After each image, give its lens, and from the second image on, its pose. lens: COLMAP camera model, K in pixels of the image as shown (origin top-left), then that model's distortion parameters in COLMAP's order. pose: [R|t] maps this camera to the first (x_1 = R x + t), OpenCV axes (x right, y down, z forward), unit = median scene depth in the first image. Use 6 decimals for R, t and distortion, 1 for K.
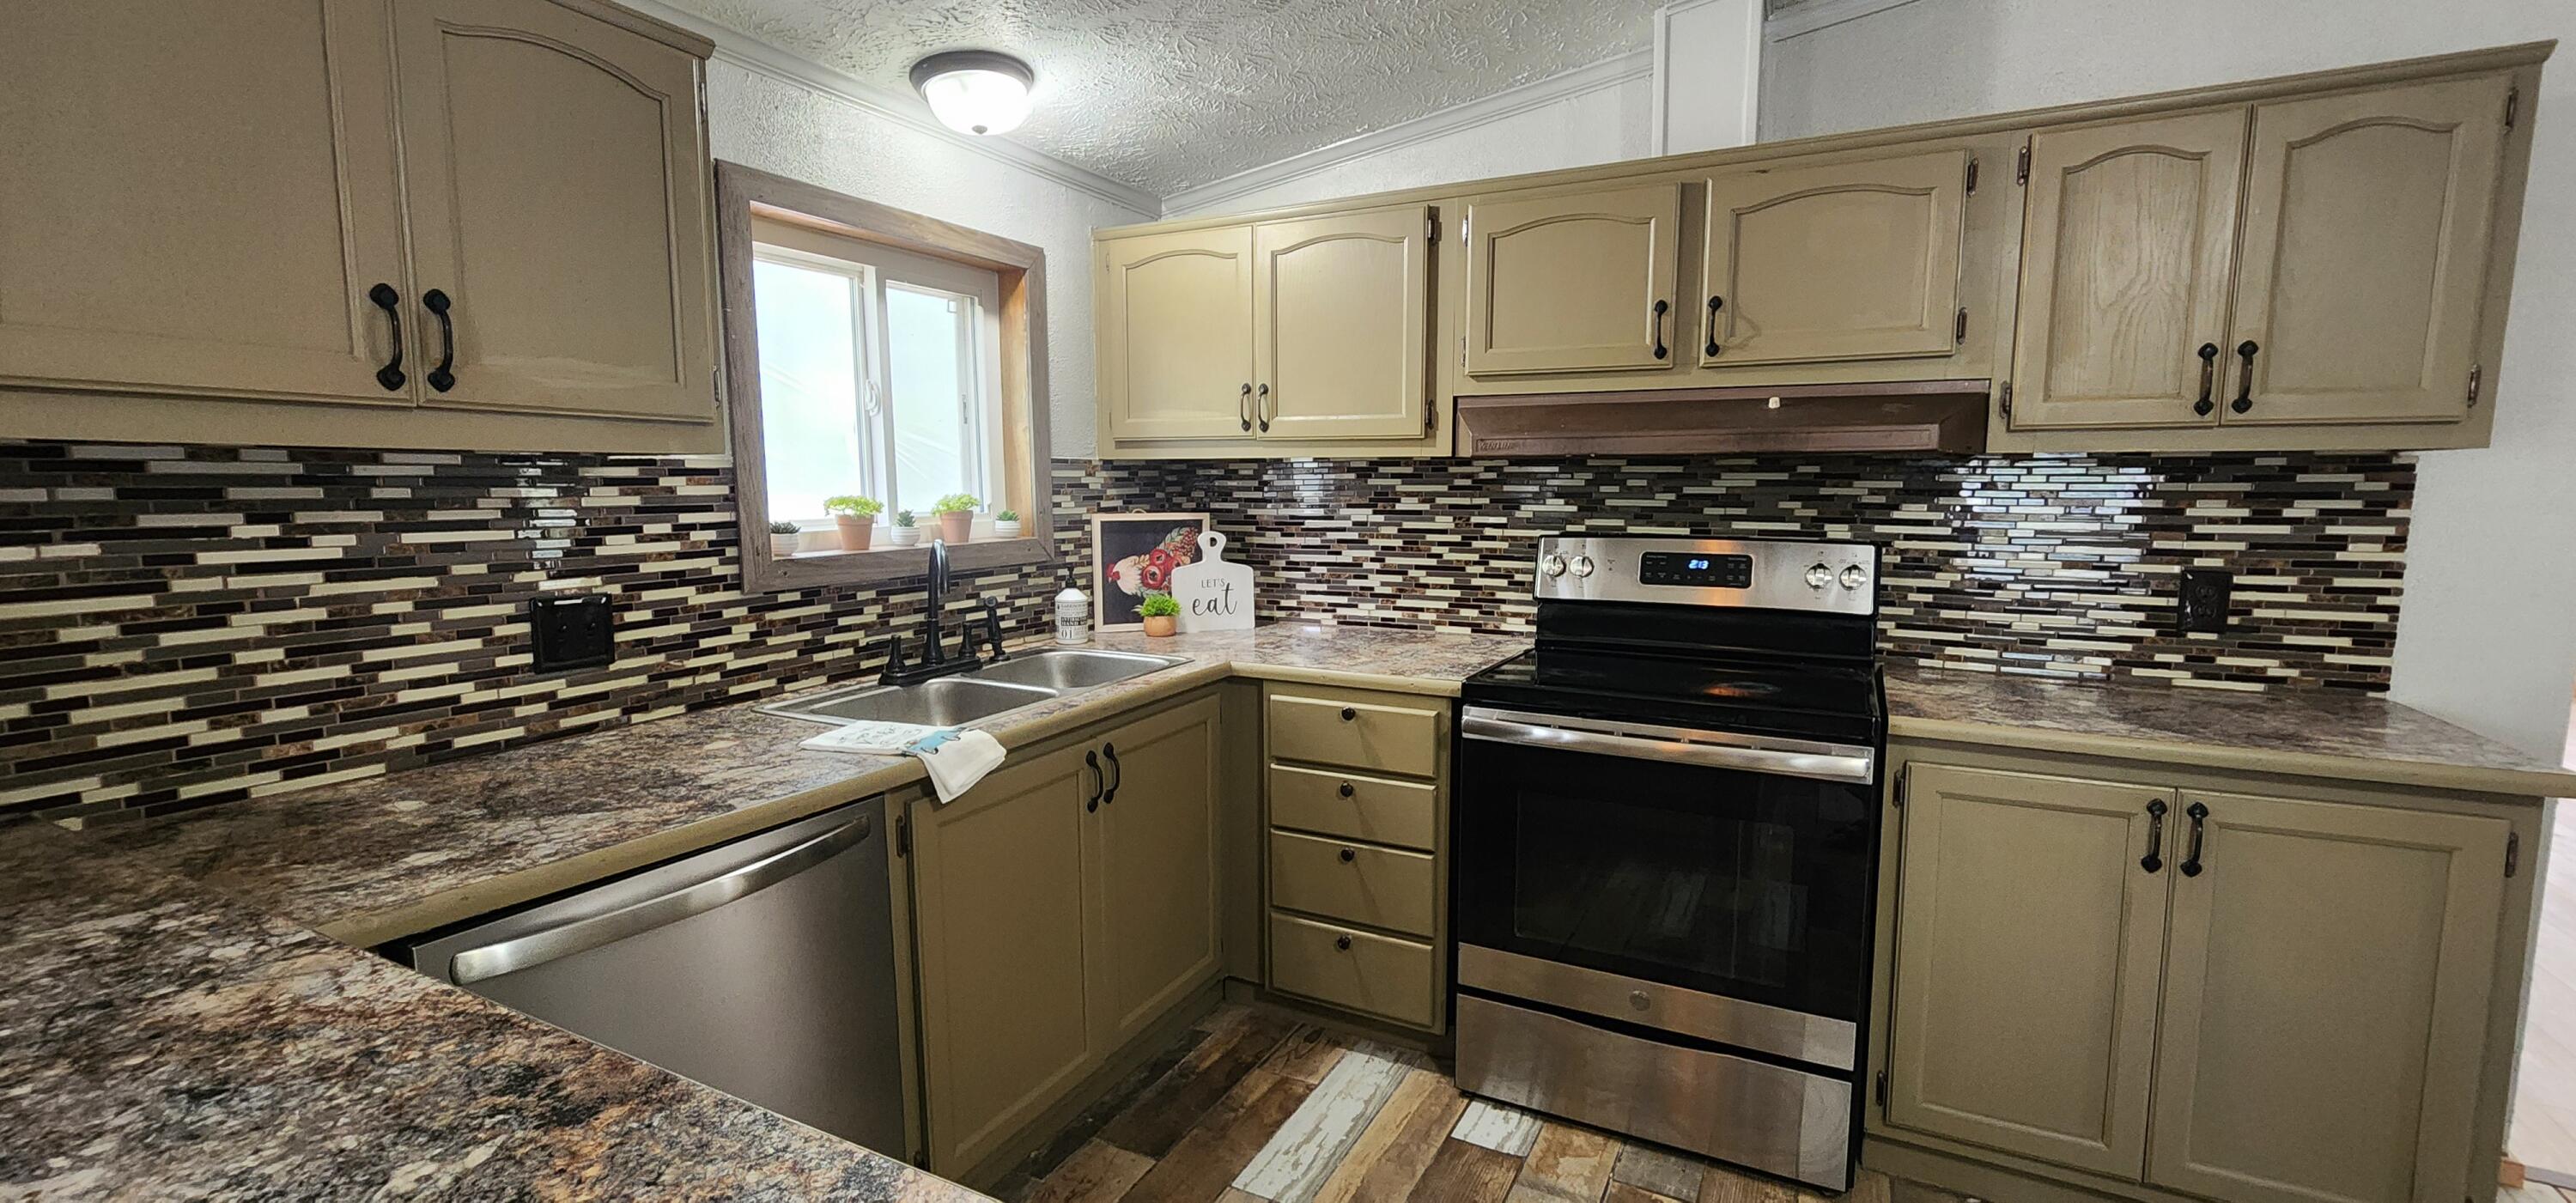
lens RADIAL K [[1060.6, 0, 1298.9], [0, 1060.6, 603.4], [0, 0, 1]] dist [0.001236, 0.000153]
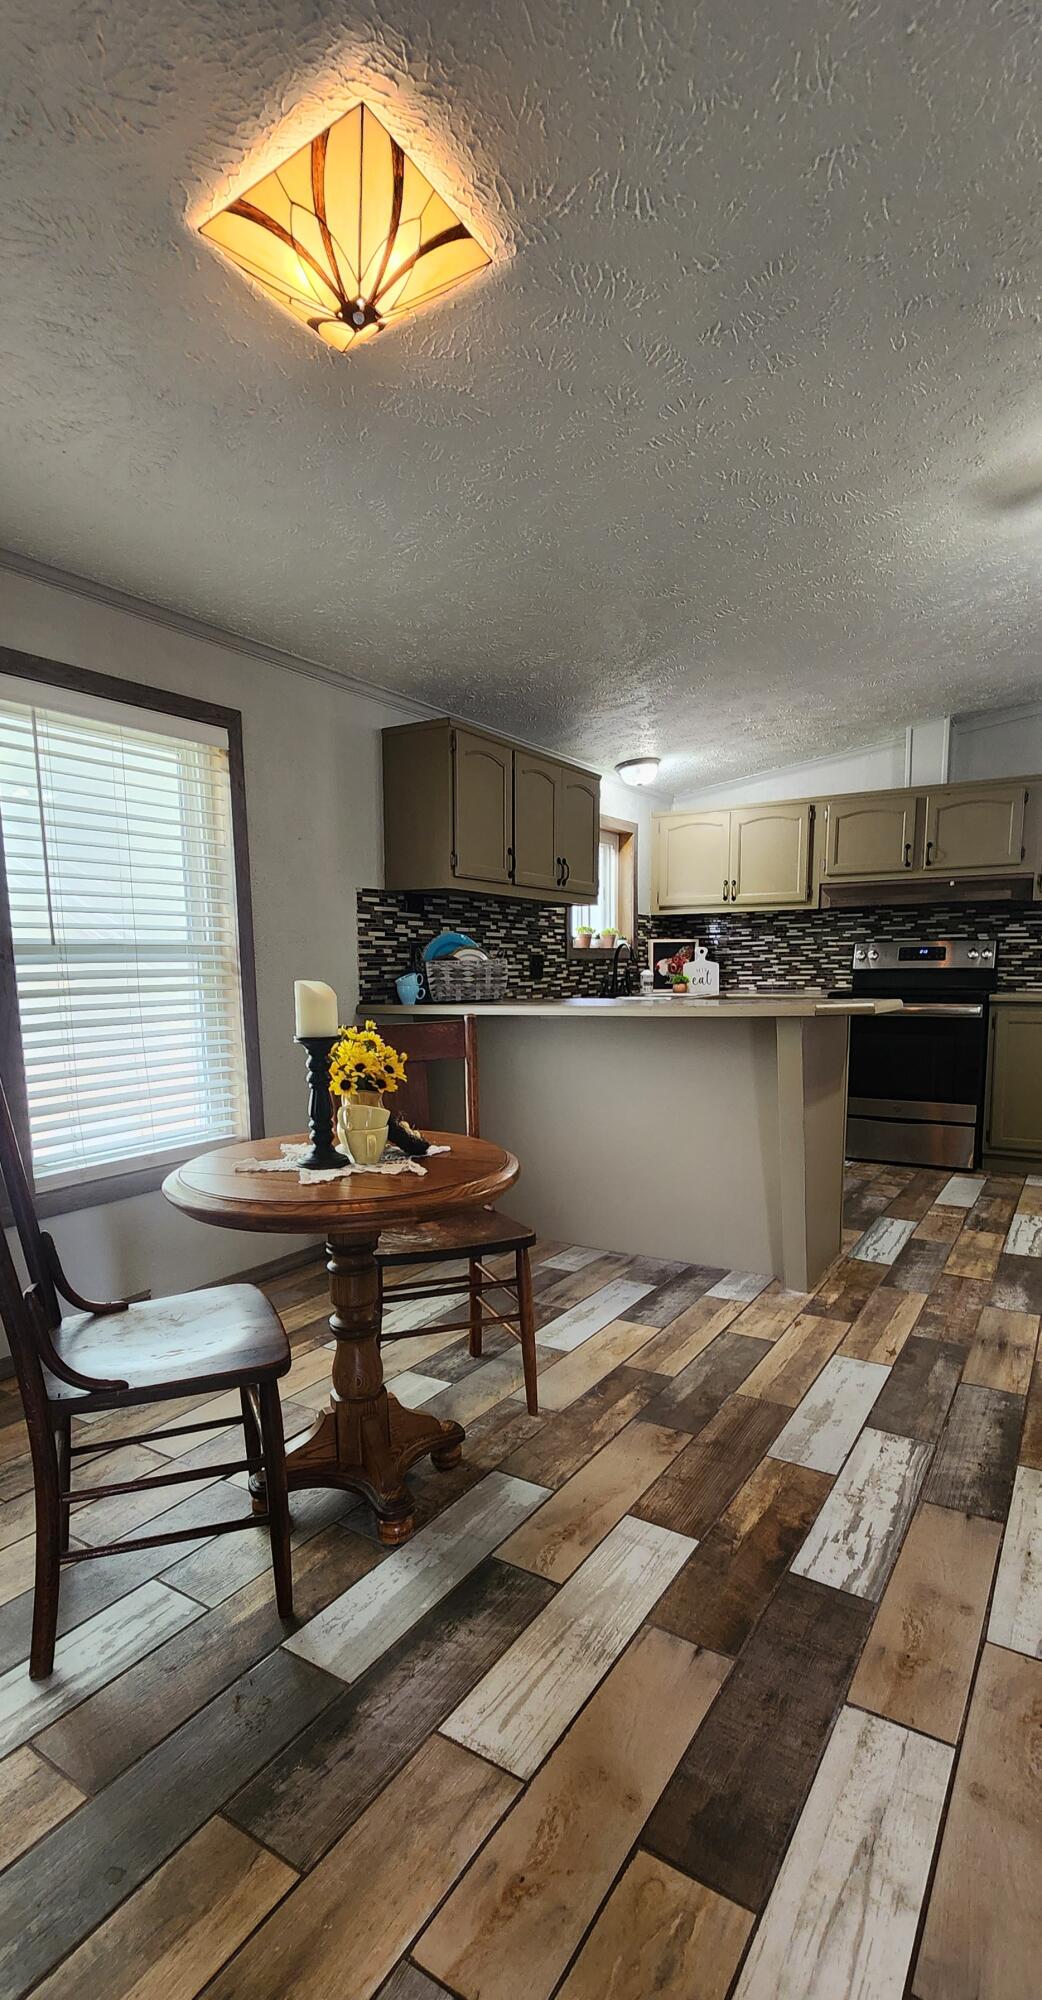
lens RADIAL K [[924.6, 0, 513.8], [0, 924.6, 1095.8], [0, 0, 1]] dist [-0.000449, -0.000034]
pose [[0.996667, -0.000401, -0.081575, -0.379112], [0.002244, 0.999744, 0.022508, 0.240200], [0.081545, -0.022616, 0.996413, -1.172674]]
